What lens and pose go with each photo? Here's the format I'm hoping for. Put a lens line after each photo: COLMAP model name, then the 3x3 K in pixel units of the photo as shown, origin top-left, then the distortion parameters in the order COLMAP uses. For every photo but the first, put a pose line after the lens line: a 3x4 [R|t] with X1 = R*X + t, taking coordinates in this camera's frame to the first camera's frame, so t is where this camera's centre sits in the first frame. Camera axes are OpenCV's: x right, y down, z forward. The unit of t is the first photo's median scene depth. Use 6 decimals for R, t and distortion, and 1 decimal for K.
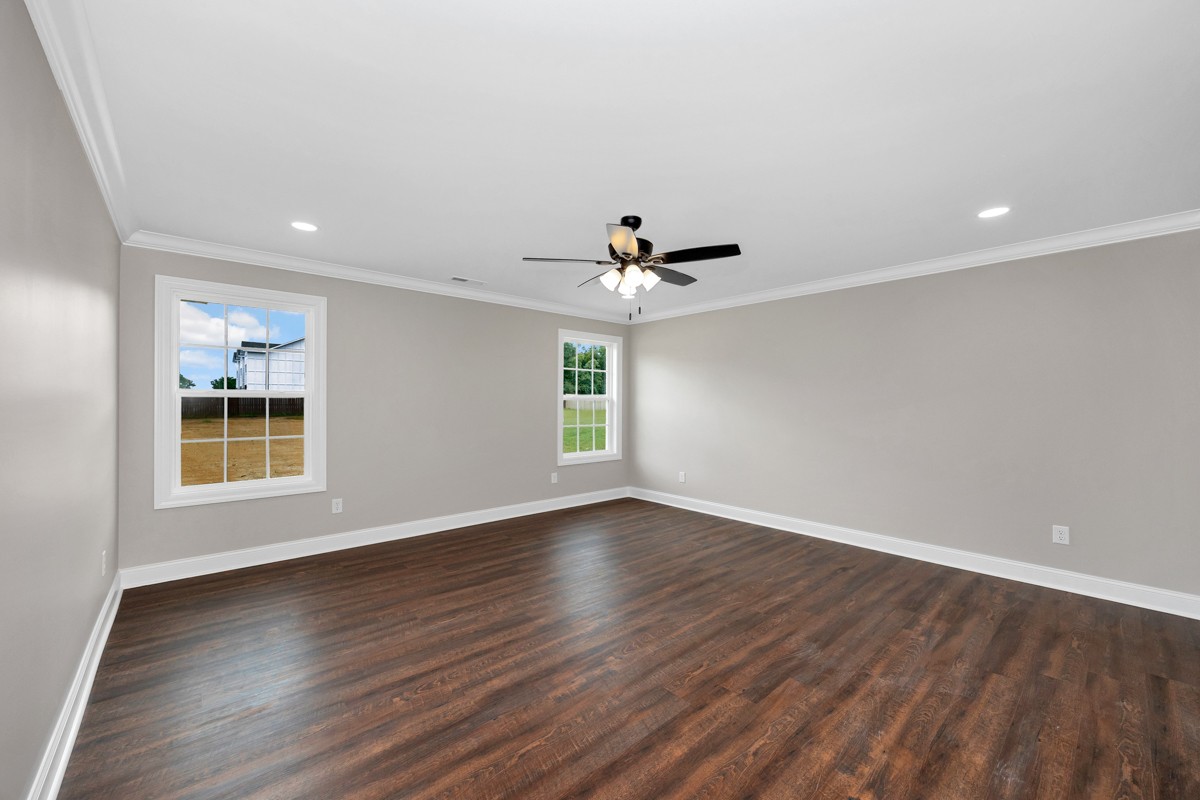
lens RADIAL K [[461.8, 0, 600.0], [0, 461.8, 400.0], [0, 0, 1]] dist [-0.002770, -0.000048]
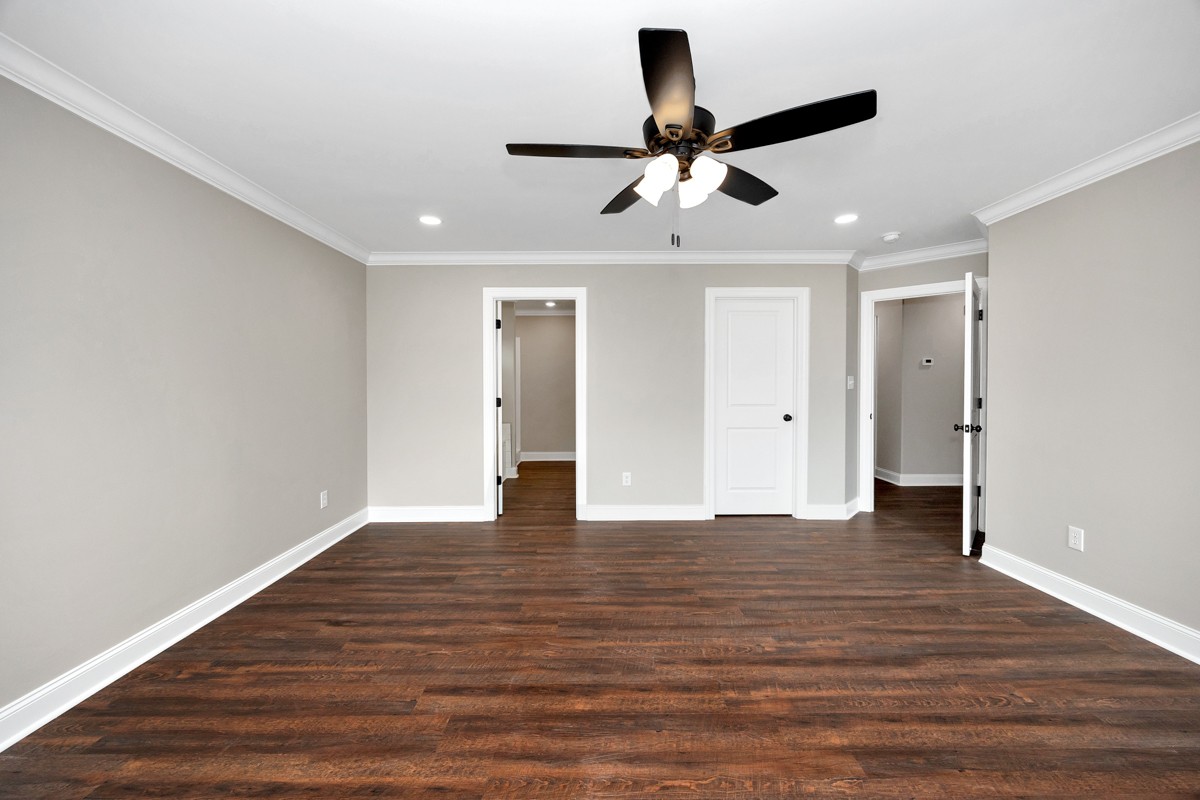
lens RADIAL K [[461.8, 0, 600.0], [0, 461.8, 400.0], [0, 0, 1]] dist [-0.002770, -0.000048]
pose [[-0.753016, -0.025788, 0.657496, -0.309544], [-0.003722, 0.999383, 0.034934, 0.007860], [-0.657991, 0.023858, -0.752648, 1.818982]]
